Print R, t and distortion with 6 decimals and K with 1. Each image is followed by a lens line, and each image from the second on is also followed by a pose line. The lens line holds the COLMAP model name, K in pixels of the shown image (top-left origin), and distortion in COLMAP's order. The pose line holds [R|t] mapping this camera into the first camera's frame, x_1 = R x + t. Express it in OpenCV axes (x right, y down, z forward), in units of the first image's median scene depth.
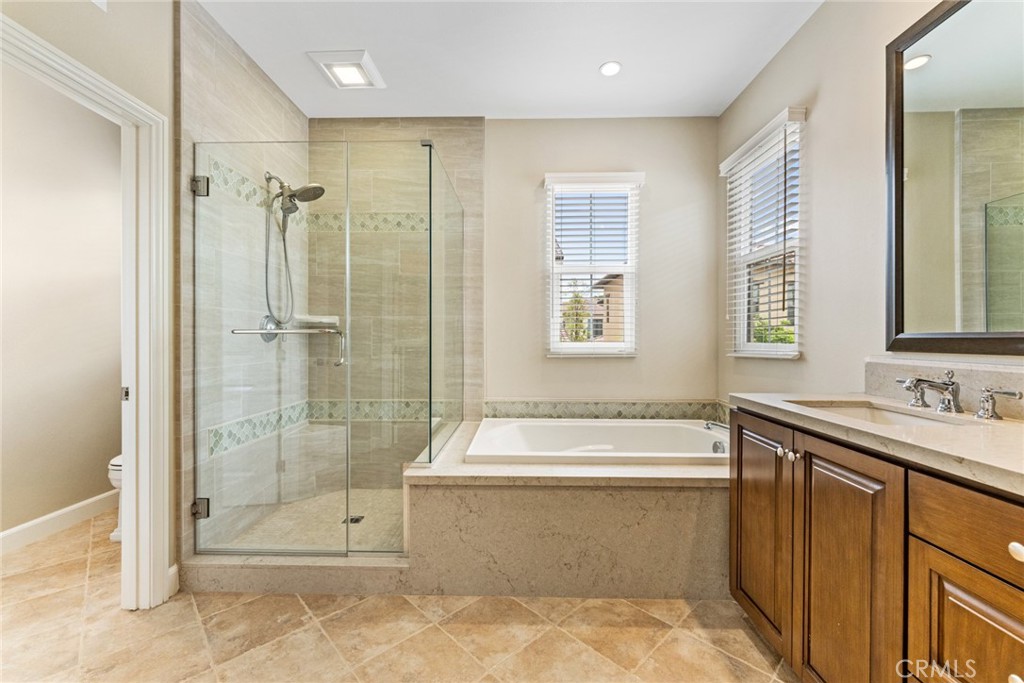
lens RADIAL K [[418.1, 0, 515.1], [0, 418.1, 340.2], [0, 0, 1]] dist [0.001303, 0.000339]
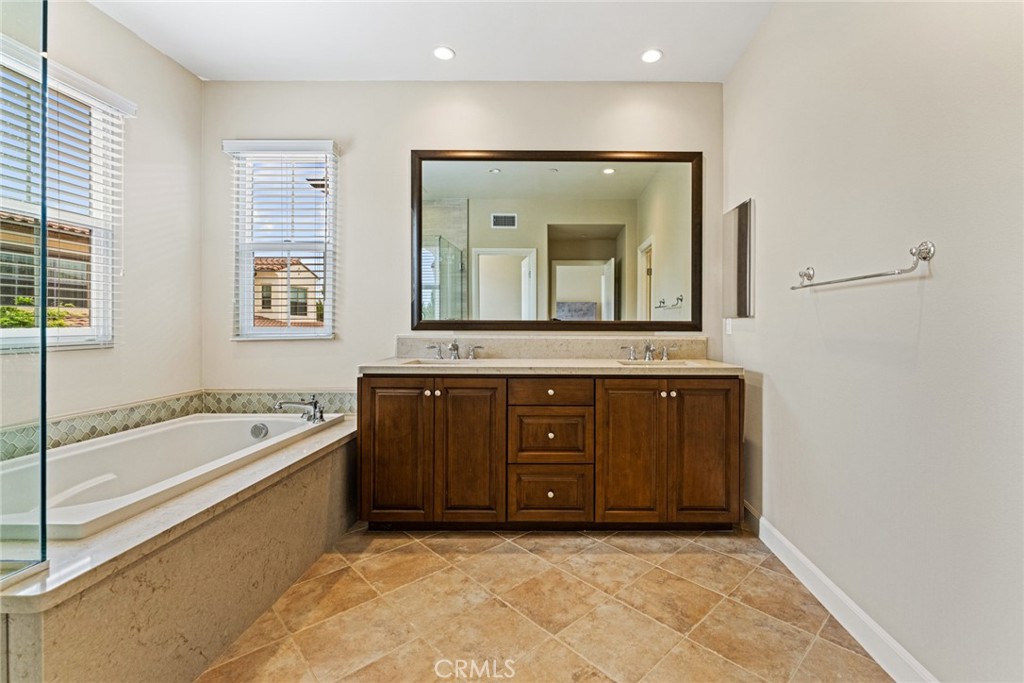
lens RADIAL K [[418.1, 0, 569.7], [0, 418.1, 324.8], [0, 0, 1]] dist [0.001303, 0.000339]
pose [[-0.015705, -0.002250, 0.999874, -0.779043], [0.001907, 0.999996, 0.002280, 0.000369], [-0.999875, 0.001943, -0.015701, 0.376042]]
